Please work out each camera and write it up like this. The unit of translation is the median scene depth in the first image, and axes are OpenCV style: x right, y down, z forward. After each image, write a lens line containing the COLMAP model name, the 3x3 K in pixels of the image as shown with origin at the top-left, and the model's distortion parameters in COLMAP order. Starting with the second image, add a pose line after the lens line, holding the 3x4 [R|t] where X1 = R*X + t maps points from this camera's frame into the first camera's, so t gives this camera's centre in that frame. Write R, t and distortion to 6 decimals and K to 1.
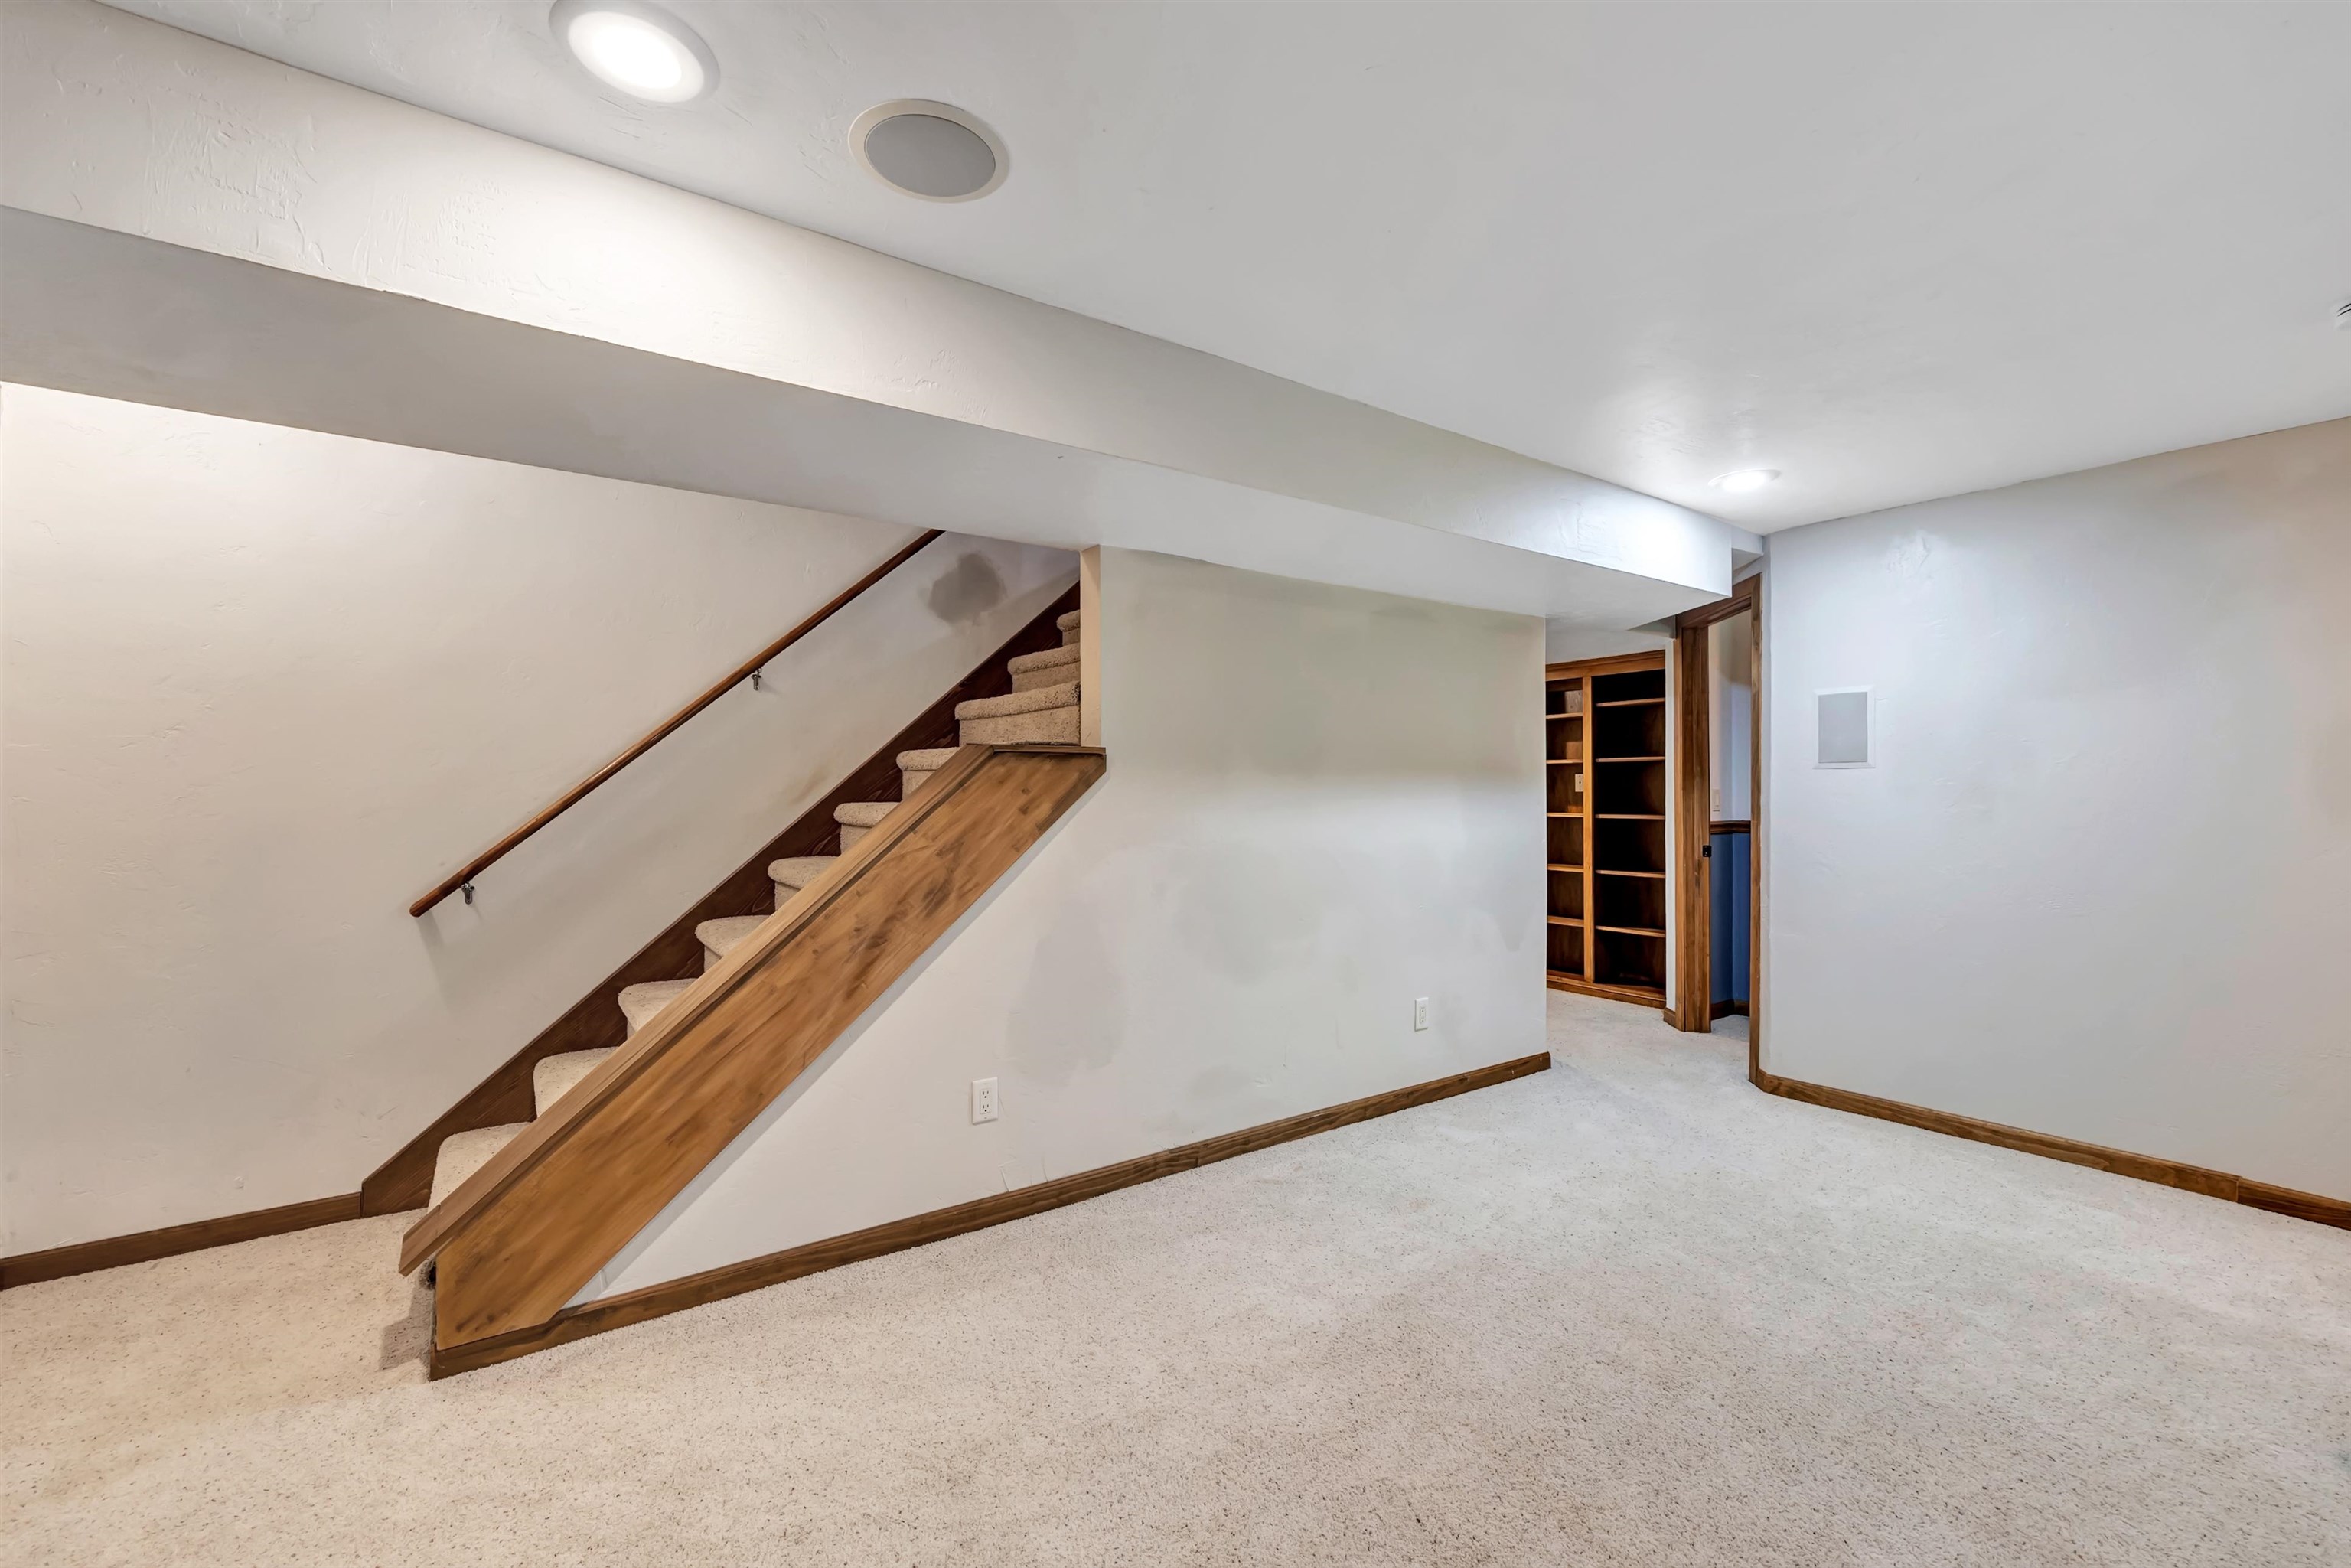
lens RADIAL K [[959.5, 0, 1175.5], [0, 959.5, 784.0], [0, 0, 1]] dist [-0.000961, -0.000293]
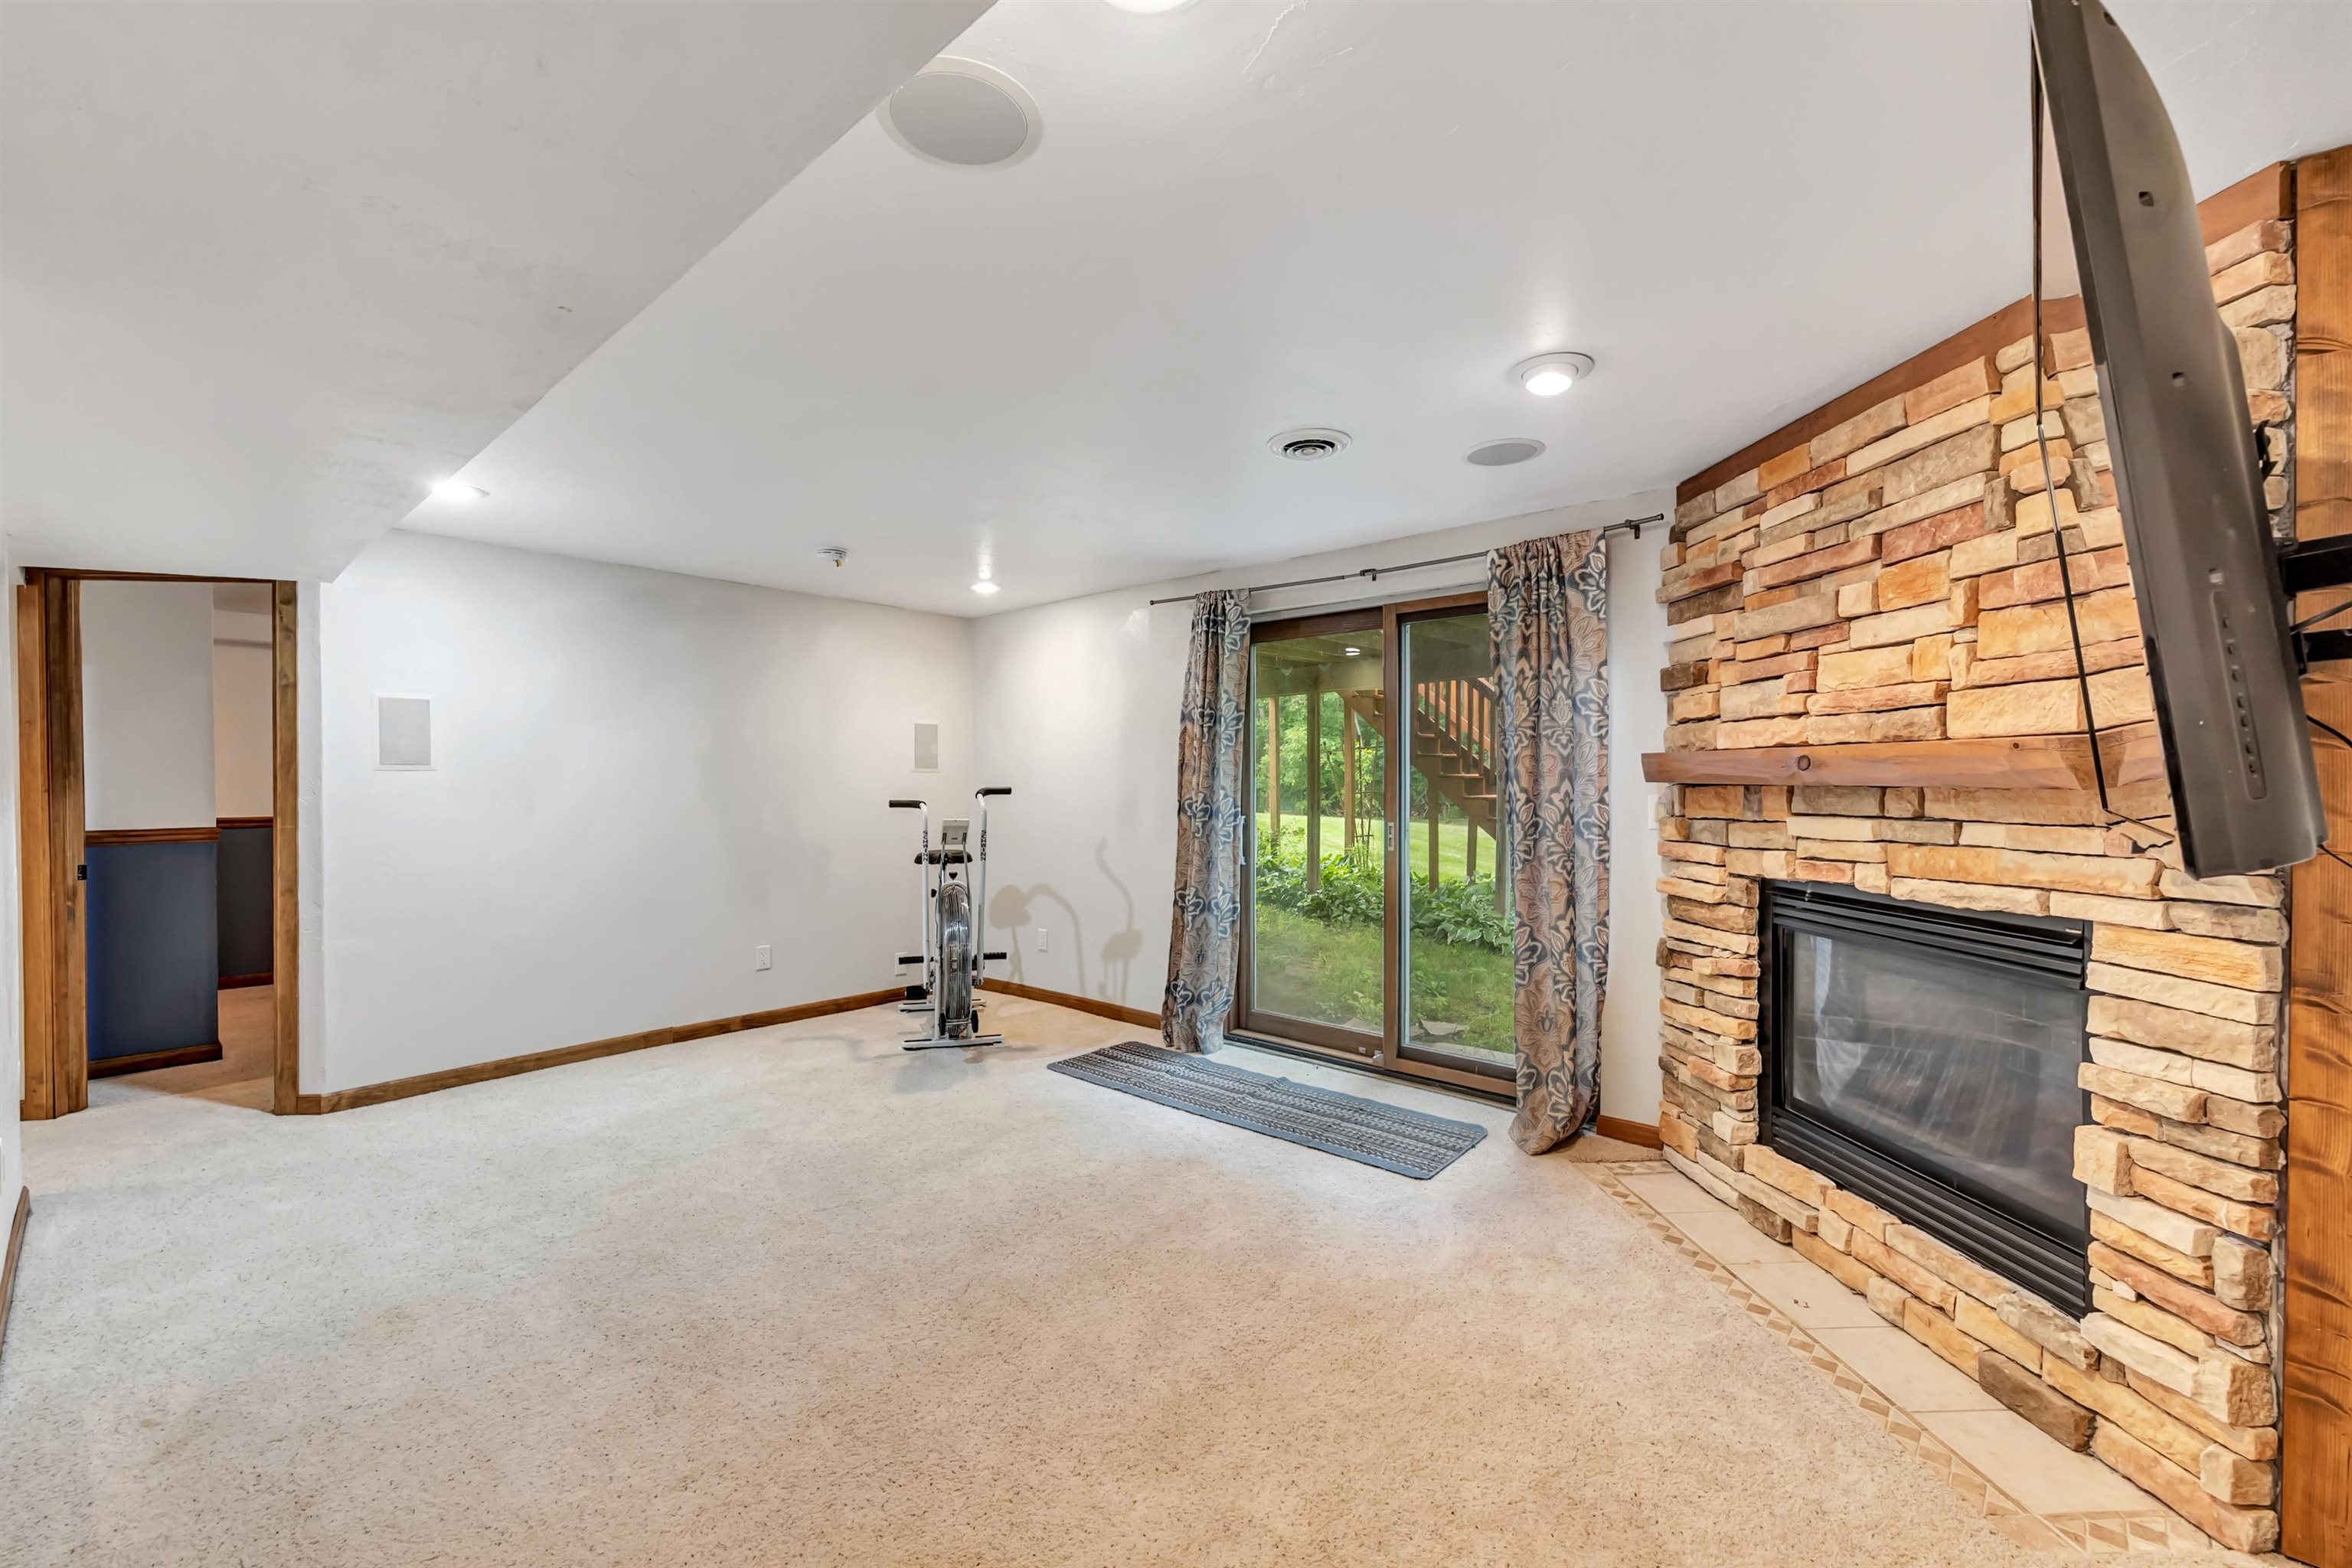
lens RADIAL K [[959.9, 0, 1176.0], [0, 959.9, 784.0], [0, 0, 1]] dist [-0.000961, -0.000293]
pose [[-0.230142, -0.008001, 0.973124, -0.516413], [-0.004560, 0.999964, 0.007143, -0.013665], [-0.973146, -0.002793, -0.230170, 0.423146]]
